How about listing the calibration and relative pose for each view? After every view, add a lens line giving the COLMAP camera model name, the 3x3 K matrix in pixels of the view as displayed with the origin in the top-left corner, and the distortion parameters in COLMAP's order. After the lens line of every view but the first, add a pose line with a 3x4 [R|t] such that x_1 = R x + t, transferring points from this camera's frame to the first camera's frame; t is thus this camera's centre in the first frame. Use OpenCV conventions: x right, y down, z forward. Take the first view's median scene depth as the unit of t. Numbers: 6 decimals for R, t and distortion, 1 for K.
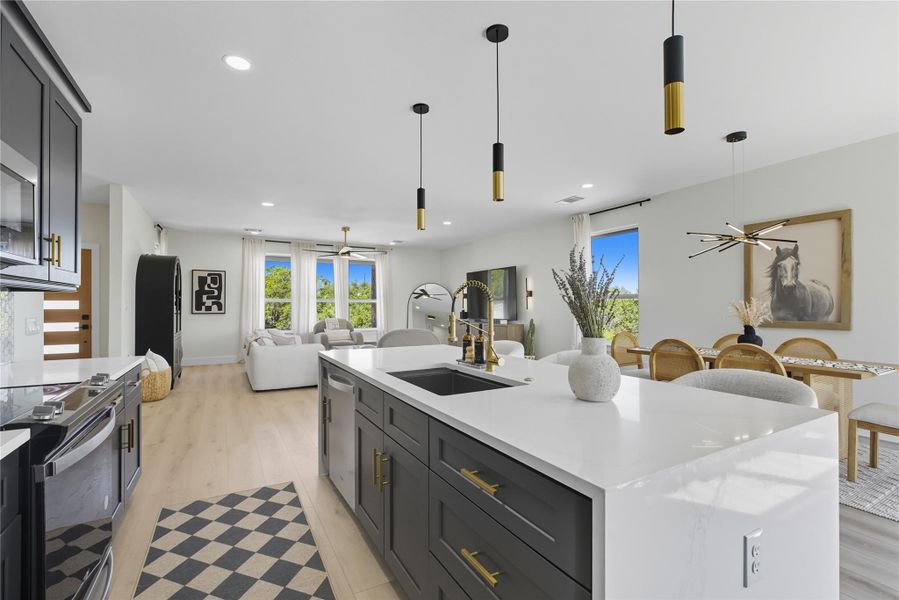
lens RADIAL K [[423.2, 0, 451.2], [0, 423.2, 312.6], [0, 0, 1]] dist [0.002419, 0.001331]
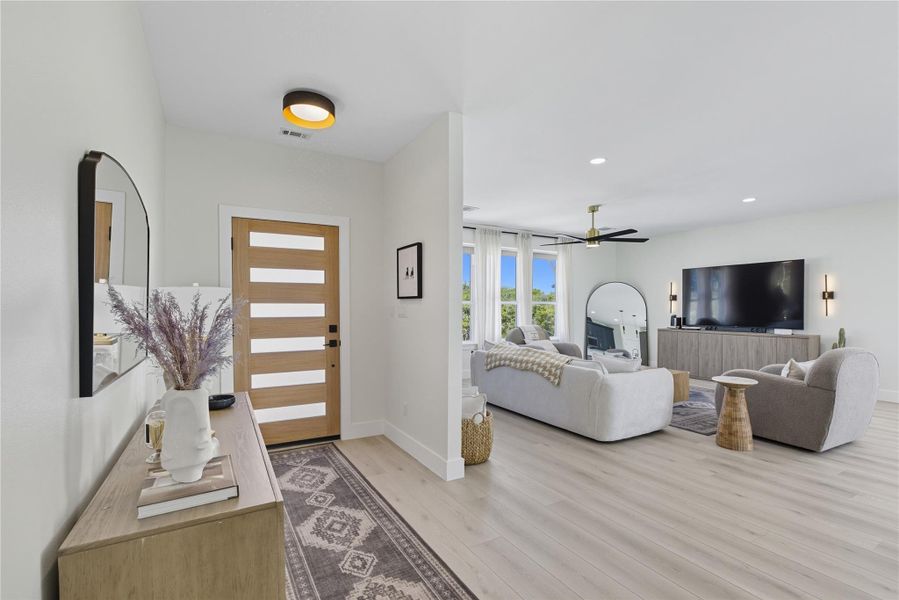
lens RADIAL K [[423.2, 0, 451.2], [0, 423.2, 312.6], [0, 0, 1]] dist [0.002419, 0.001331]
pose [[0.999815, 0.003239, 0.018934, -0.543233], [-0.003184, 0.999991, -0.002959, -0.009919], [-0.018943, 0.002898, 0.999816, 0.267769]]
